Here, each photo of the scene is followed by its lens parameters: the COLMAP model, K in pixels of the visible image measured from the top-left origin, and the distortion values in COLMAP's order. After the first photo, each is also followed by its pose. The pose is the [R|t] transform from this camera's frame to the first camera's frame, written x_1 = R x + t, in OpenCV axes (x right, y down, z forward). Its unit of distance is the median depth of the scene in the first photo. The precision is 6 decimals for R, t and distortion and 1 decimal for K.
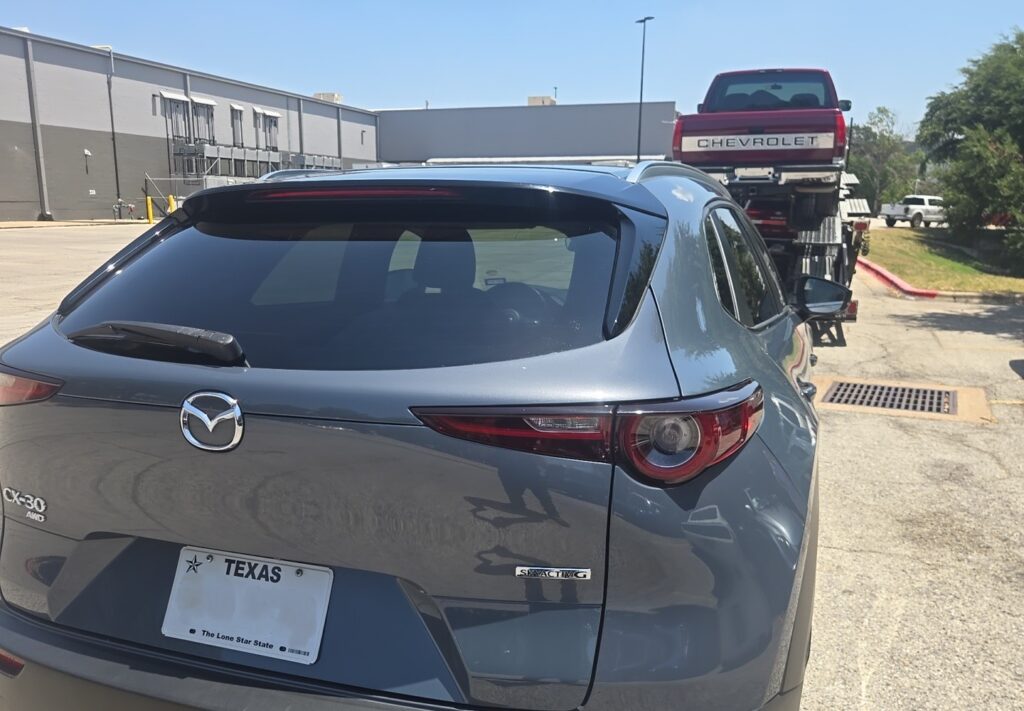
lens RADIAL K [[857.3, 0, 511.0], [0, 857.3, 362.0], [0, 0, 1]] dist [0.013168, -0.007621]
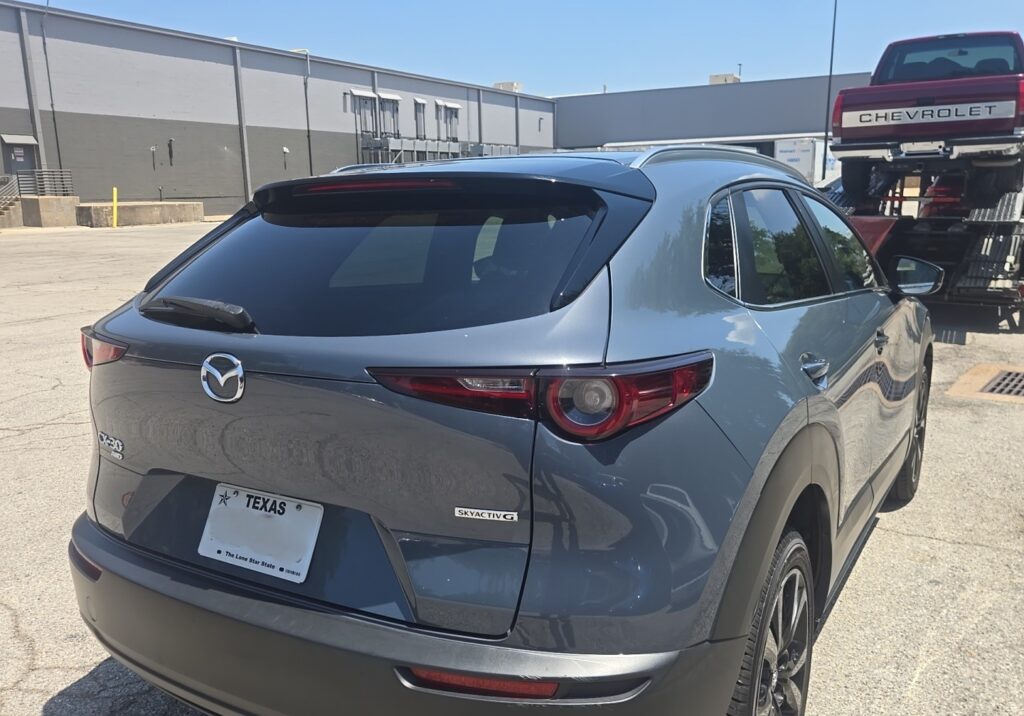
lens RADIAL K [[857.3, 0, 509.7], [0, 857.3, 358.7], [0, 0, 1]] dist [0.013168, -0.007621]
pose [[0.979177, 0.014611, -0.202481, 0.132693], [-0.012013, 0.999829, 0.014054, 0.009244], [0.202651, -0.011329, 0.979185, -0.048306]]
